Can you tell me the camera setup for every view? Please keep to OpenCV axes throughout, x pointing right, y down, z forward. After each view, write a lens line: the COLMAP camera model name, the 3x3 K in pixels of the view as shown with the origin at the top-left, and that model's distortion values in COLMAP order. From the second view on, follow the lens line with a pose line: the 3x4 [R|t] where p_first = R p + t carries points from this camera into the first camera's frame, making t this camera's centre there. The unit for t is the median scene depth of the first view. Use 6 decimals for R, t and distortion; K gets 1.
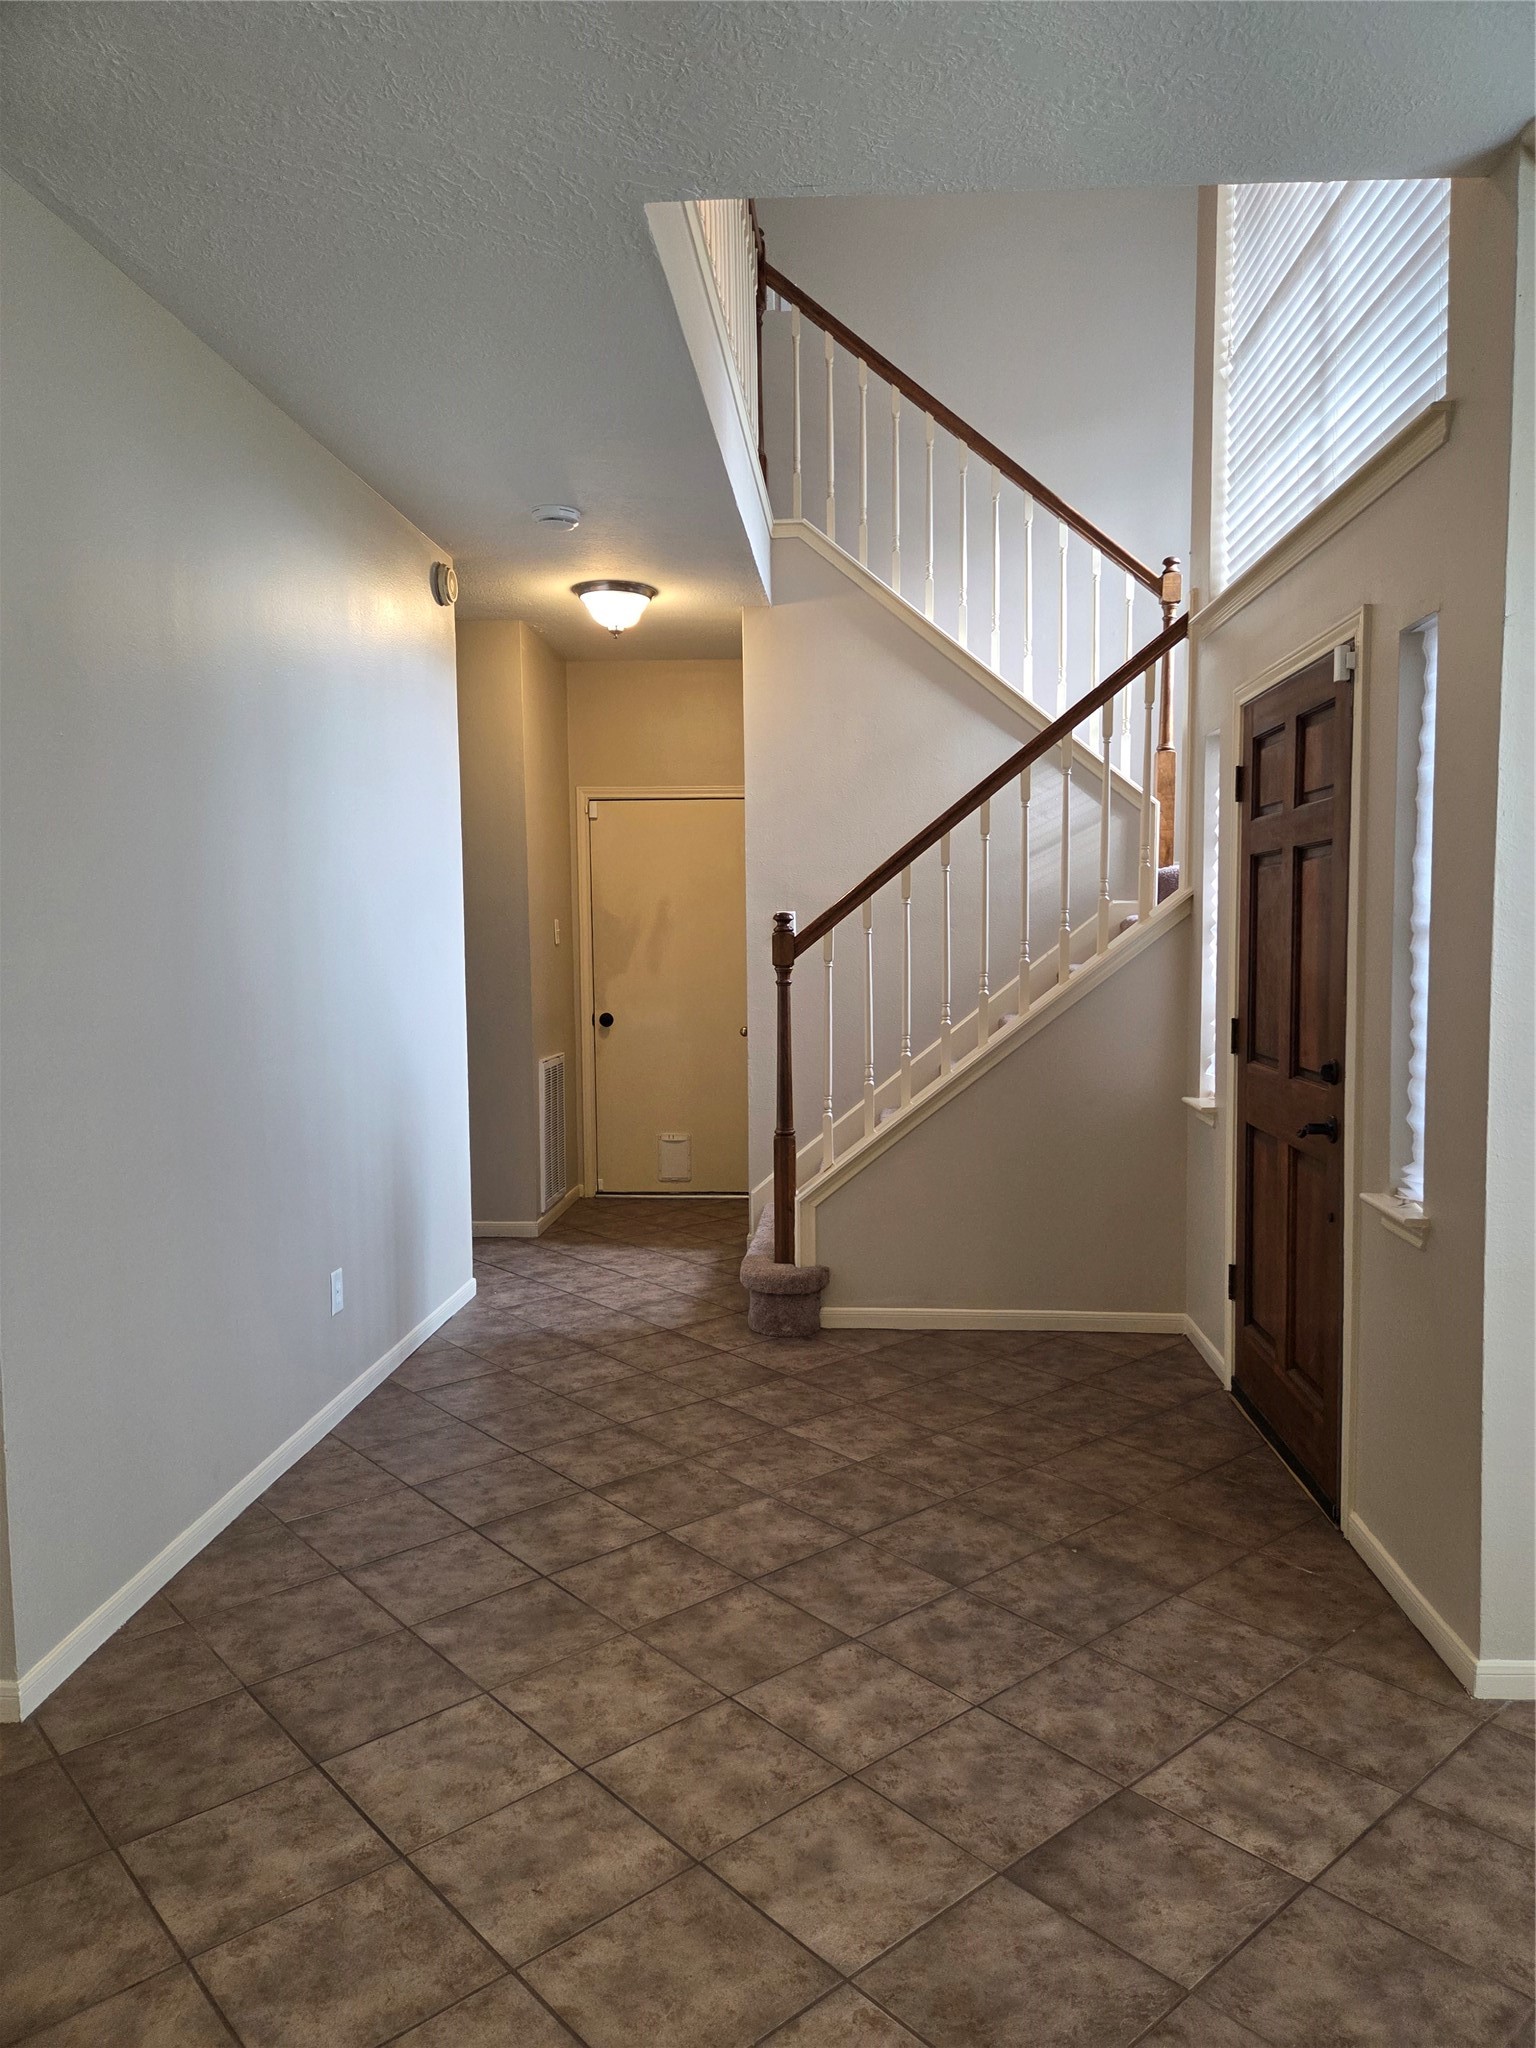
lens RADIAL K [[1372.2, 0, 816.3], [0, 1372.2, 1031.2], [0, 0, 1]] dist [0.035409, -0.021869]
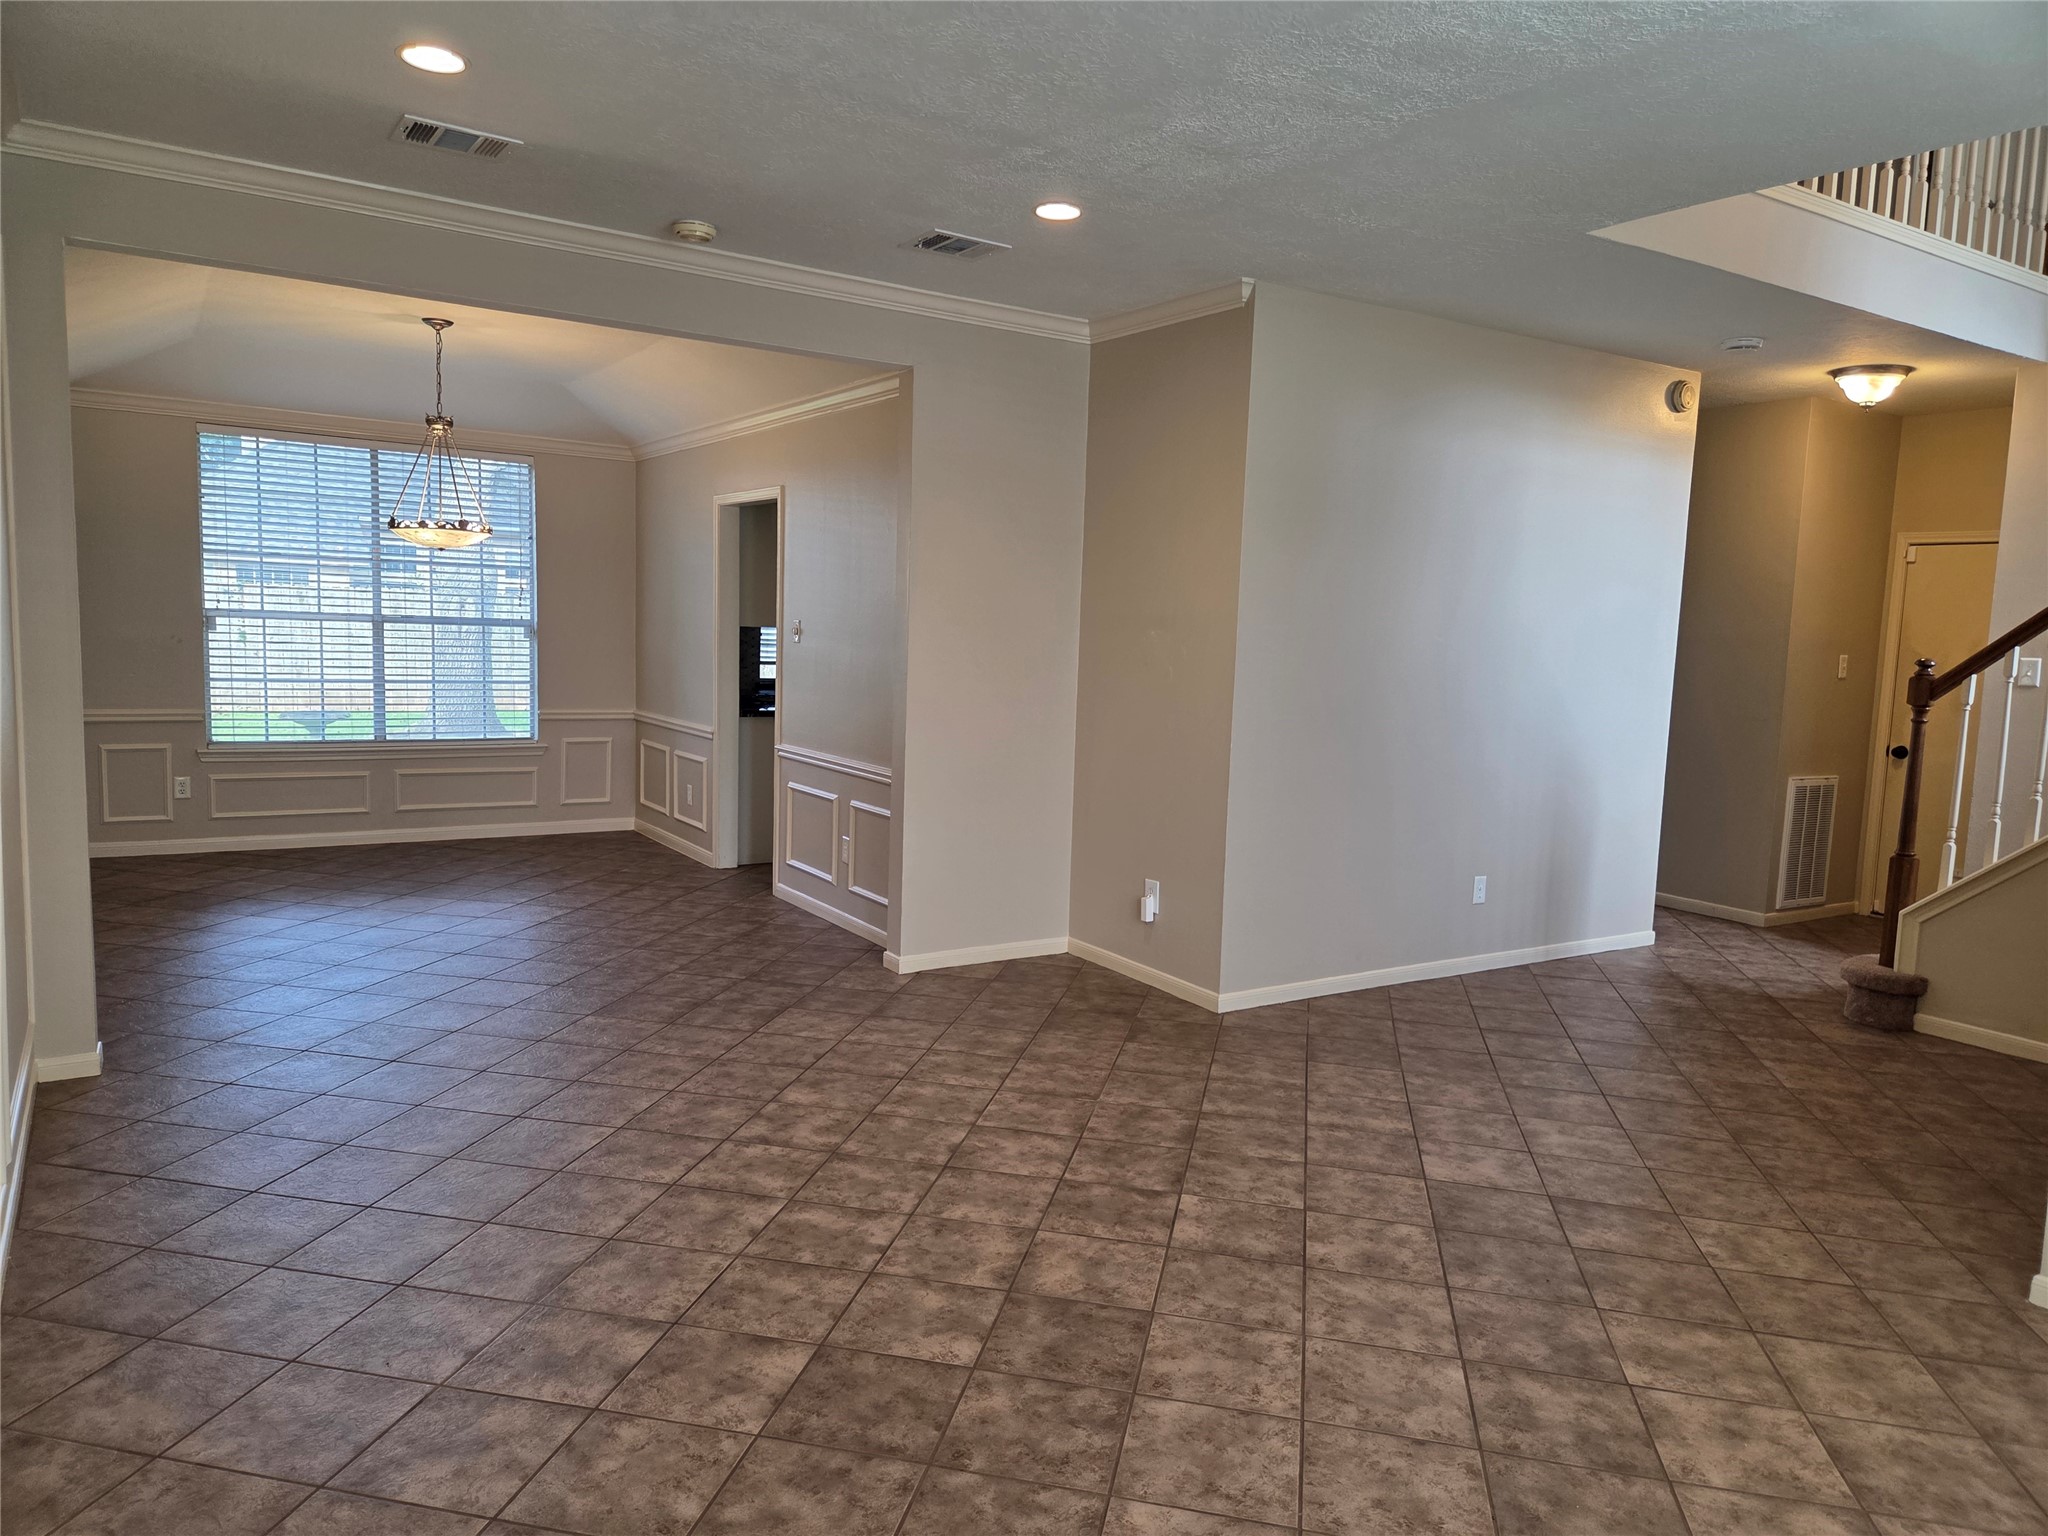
lens RADIAL K [[1372.2, 0, 1021.3], [0, 1372.2, 762.7], [0, 0, 1]] dist [0.035409, -0.021869]
pose [[0.583260, 0.112773, -0.804419, 0.617857], [-0.104351, 0.992513, 0.063480, 0.004598], [0.805555, 0.046916, 0.590661, -0.352128]]
